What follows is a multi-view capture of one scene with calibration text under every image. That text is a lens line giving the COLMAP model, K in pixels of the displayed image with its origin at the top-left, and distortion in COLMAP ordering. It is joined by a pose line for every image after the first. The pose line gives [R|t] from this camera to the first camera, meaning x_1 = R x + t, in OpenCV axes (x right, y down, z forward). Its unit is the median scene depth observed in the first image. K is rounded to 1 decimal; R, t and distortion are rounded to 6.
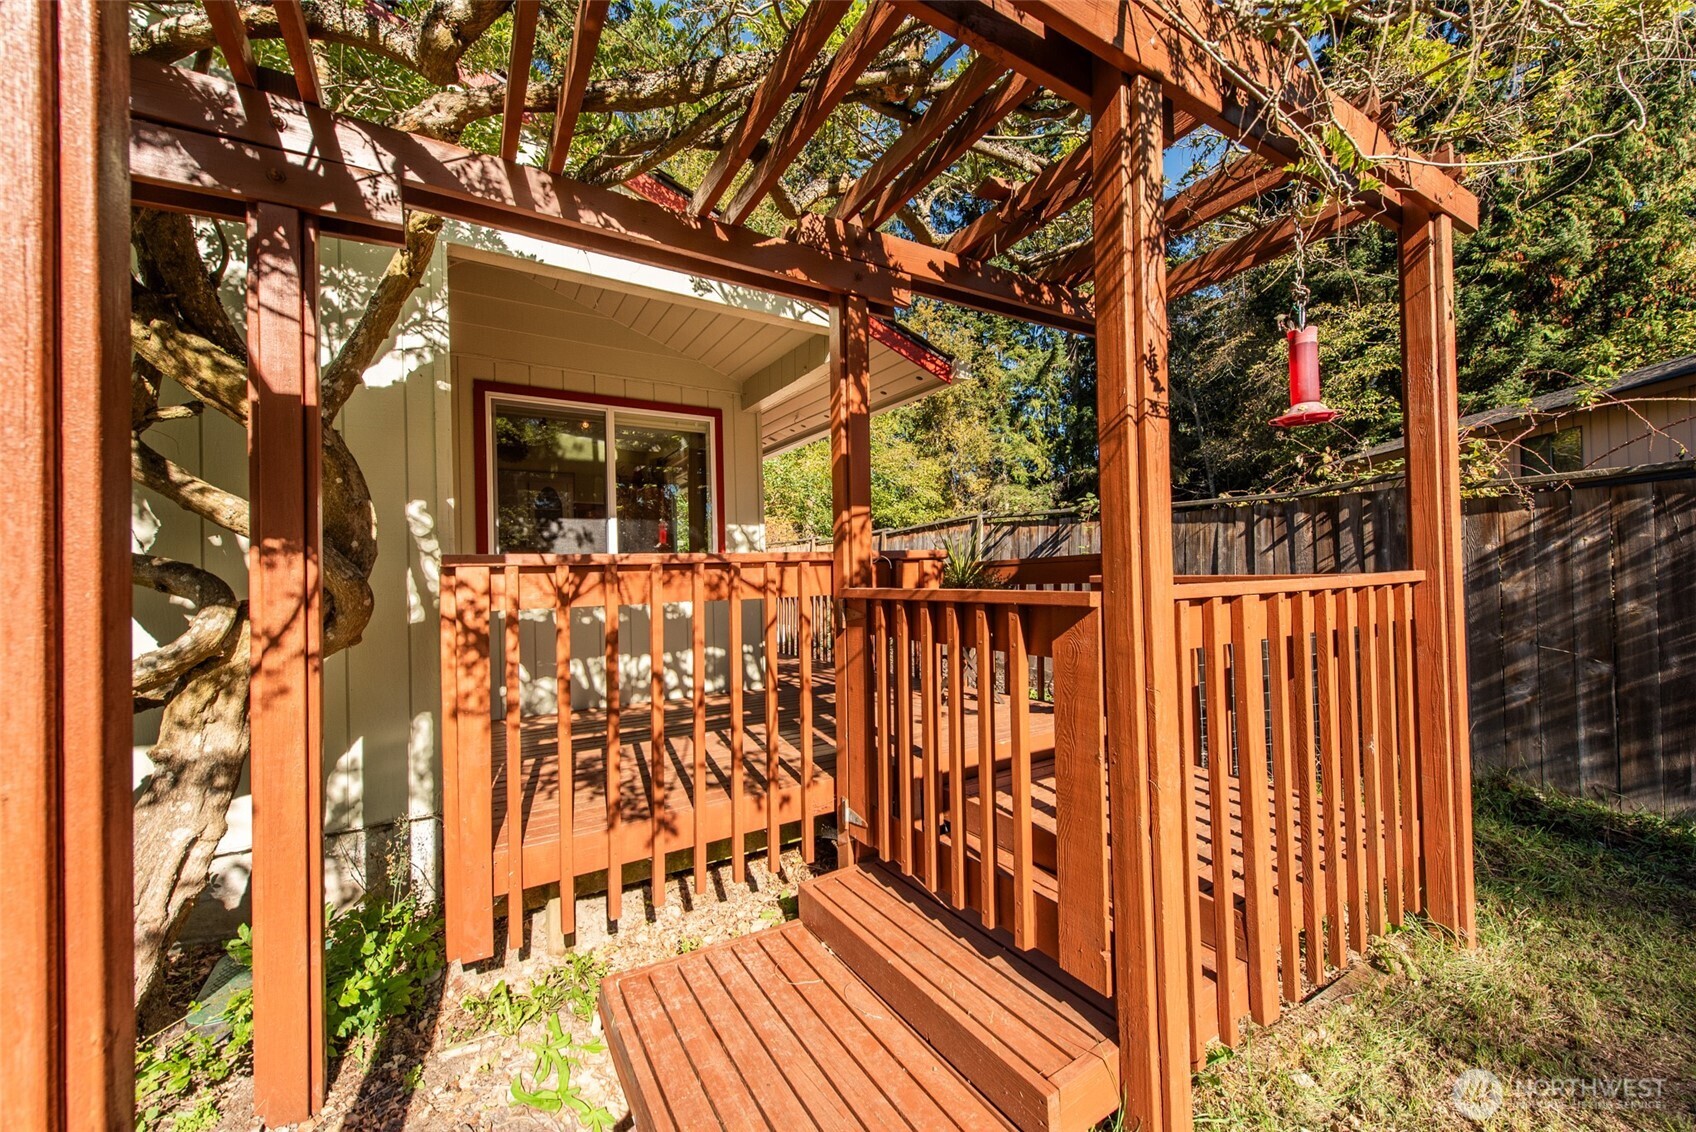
lens RADIAL K [[662.7, 0, 848.0], [0, 662.7, 566.0], [0, 0, 1]] dist [0.013970, -0.005675]
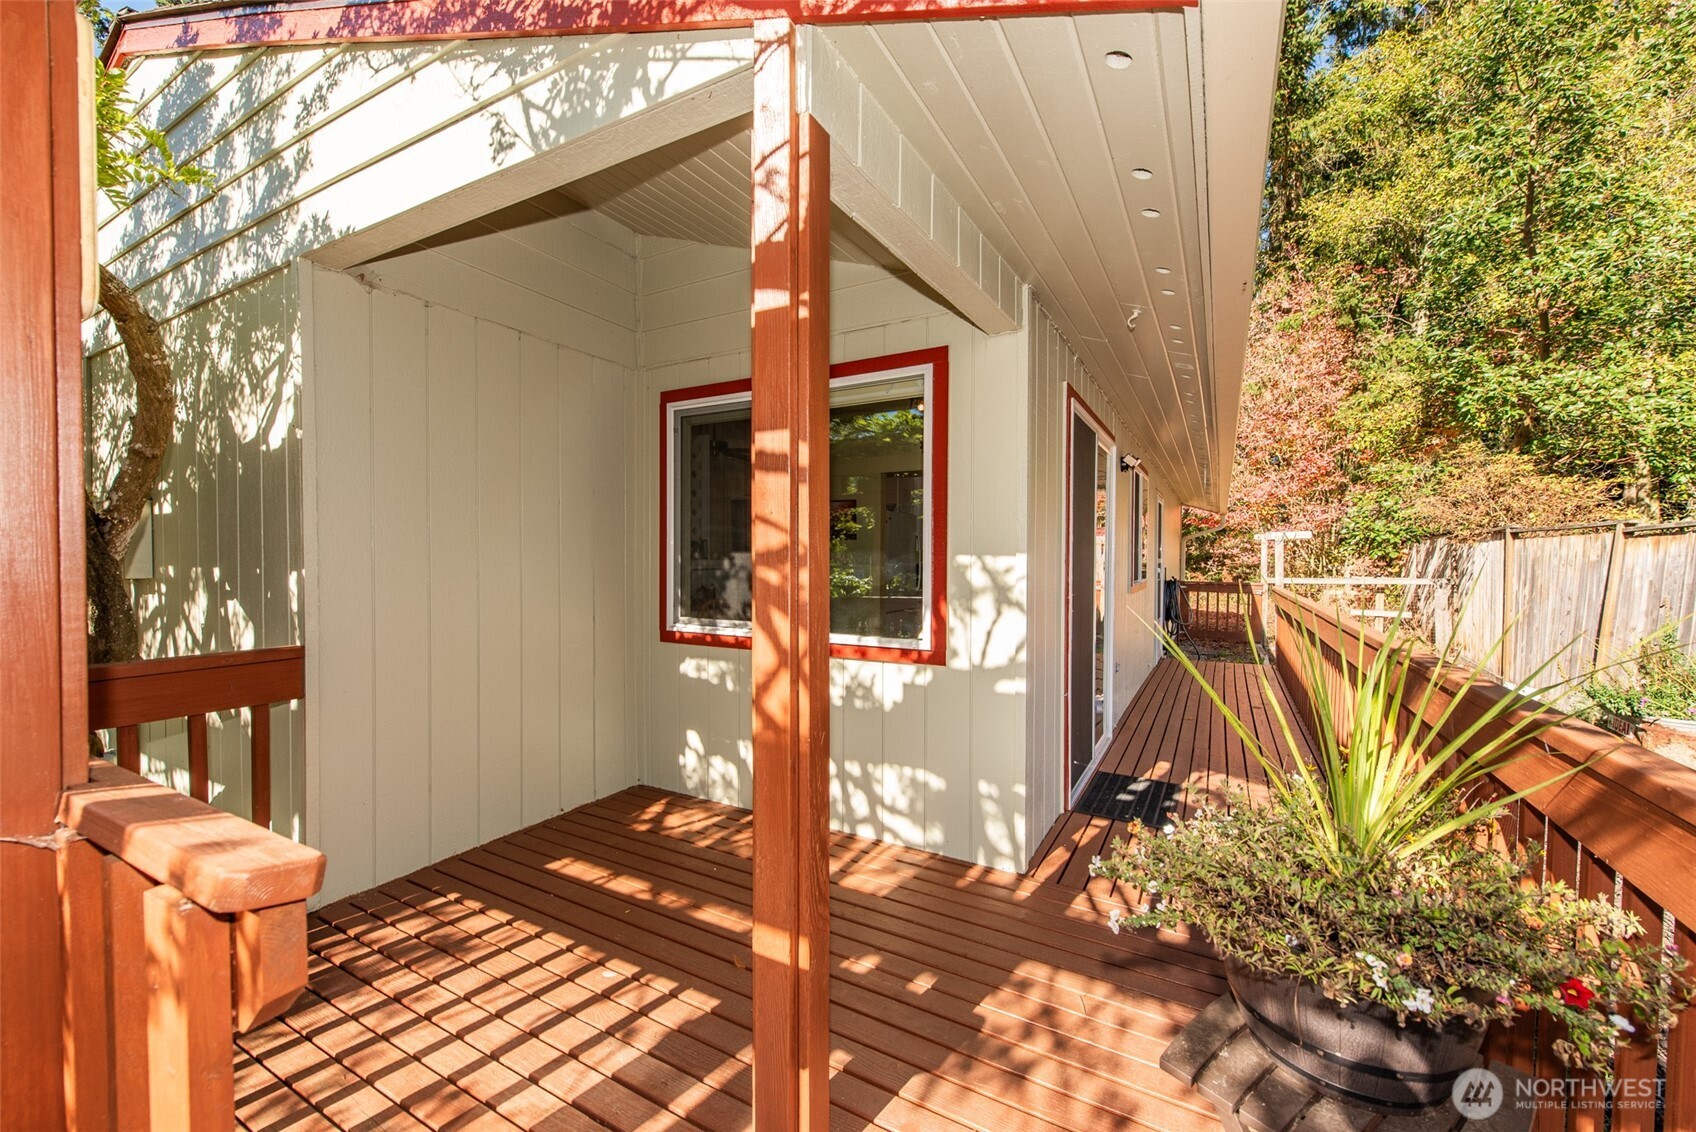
lens RADIAL K [[662.7, 0, 848.0], [0, 662.7, 566.0], [0, 0, 1]] dist [0.013970, -0.005675]
pose [[0.491324, 0.035336, -0.870260, 0.263961], [-0.002883, 0.999237, 0.038945, -0.078381], [0.870972, -0.016626, 0.491051, 0.681525]]
